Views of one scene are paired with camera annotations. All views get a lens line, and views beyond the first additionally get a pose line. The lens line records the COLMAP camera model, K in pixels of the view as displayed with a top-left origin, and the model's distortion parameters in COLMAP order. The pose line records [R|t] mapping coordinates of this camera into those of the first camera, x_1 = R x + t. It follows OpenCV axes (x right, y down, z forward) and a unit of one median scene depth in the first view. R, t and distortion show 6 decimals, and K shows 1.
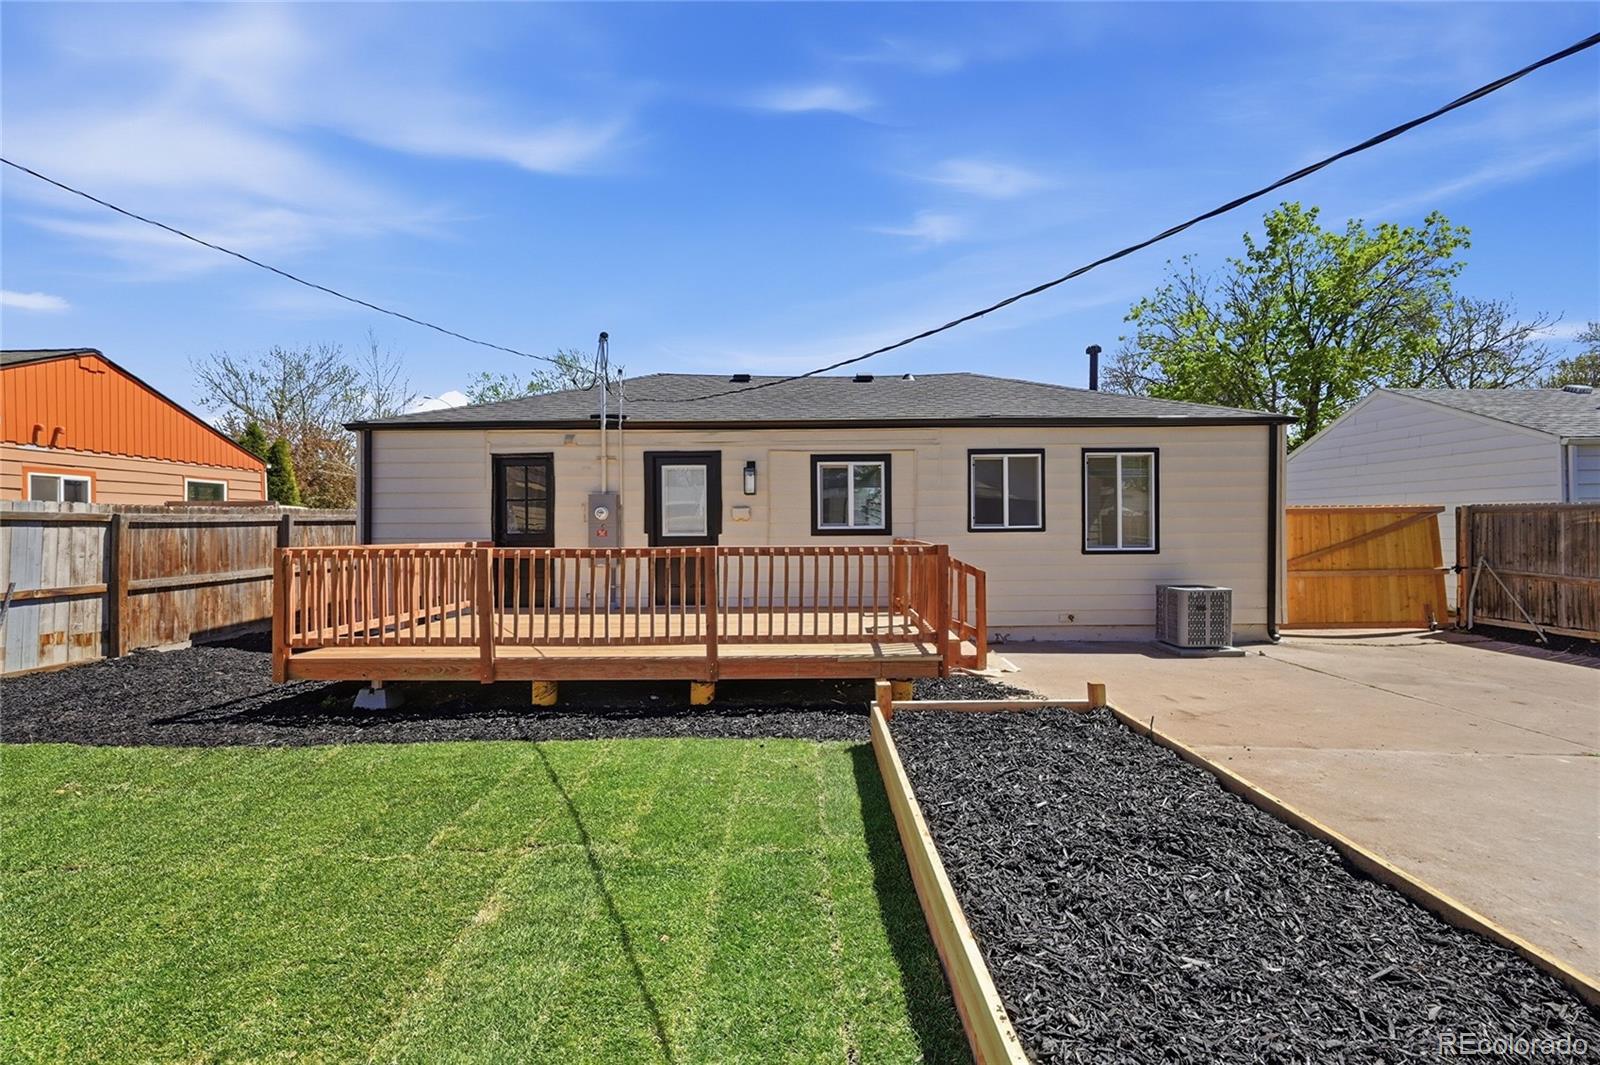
lens RADIAL K [[700.8, 0, 802.7], [0, 700.8, 535.1], [0, 0, 1]] dist [0.000651, -0.000112]
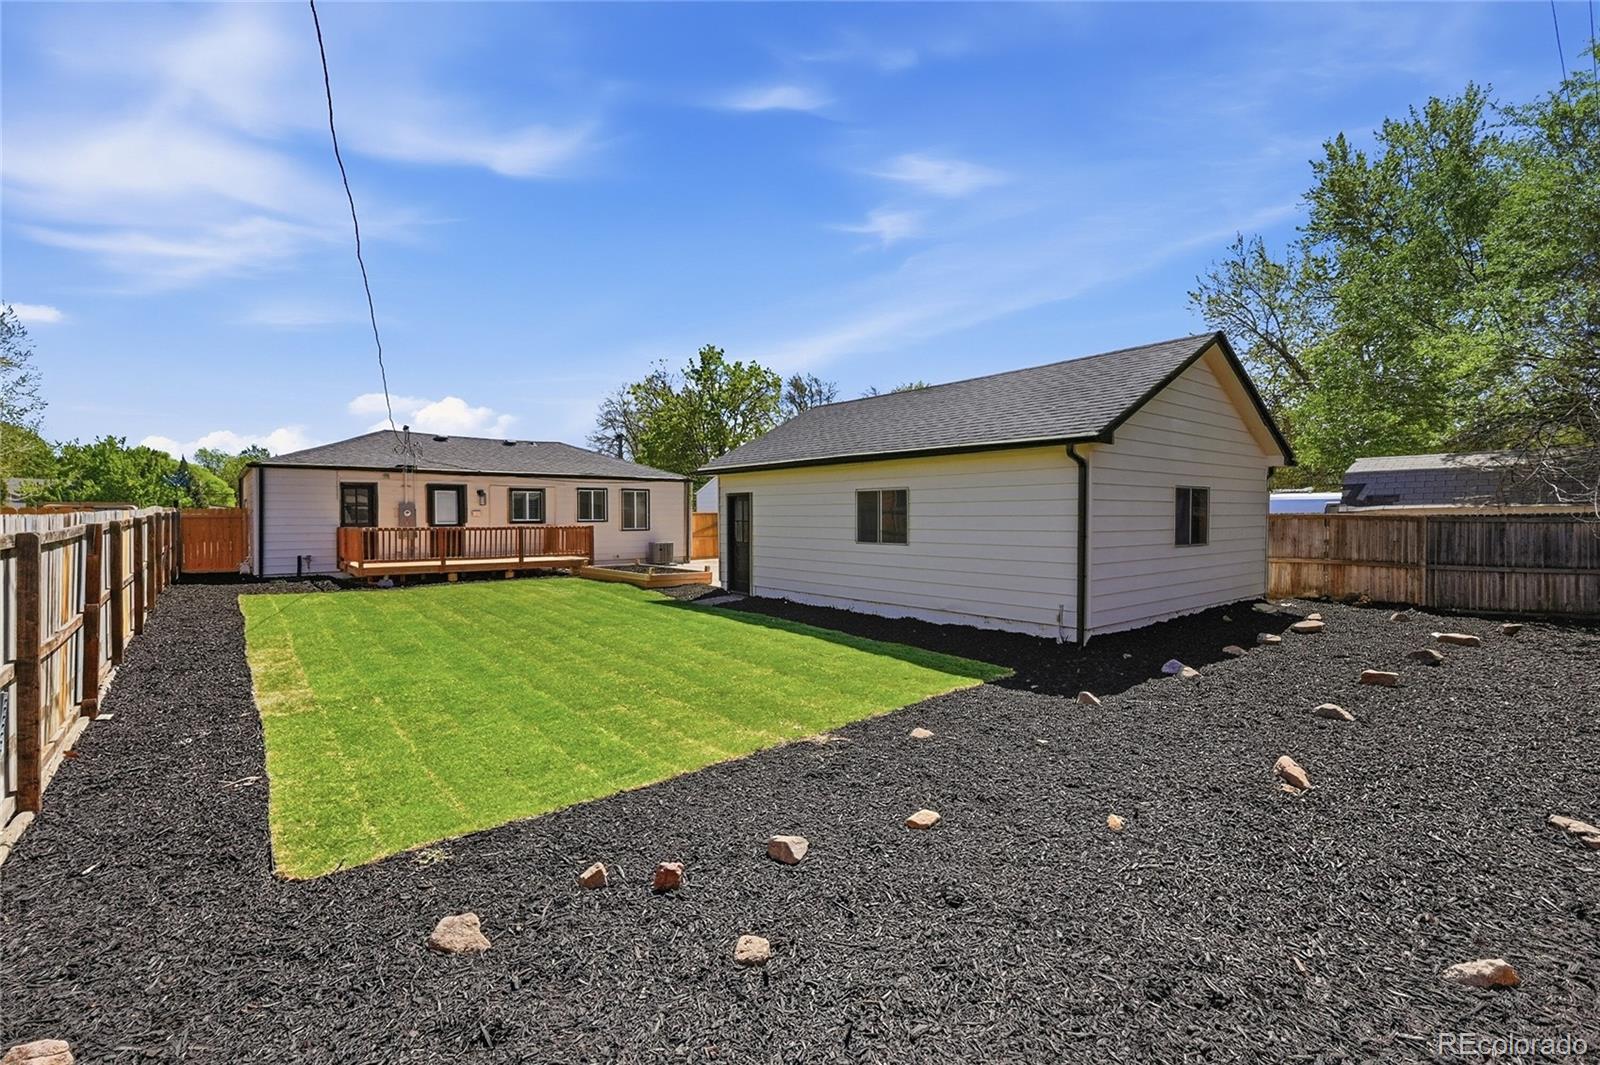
lens RADIAL K [[700.8, 0, 802.7], [0, 700.8, 535.1], [0, 0, 1]] dist [0.000651, -0.000112]
pose [[0.773319, -0.012029, 0.633903, -0.691616], [0.003412, 0.999884, 0.014810, 0.009929], [-0.634008, -0.009290, 0.773271, -1.366492]]
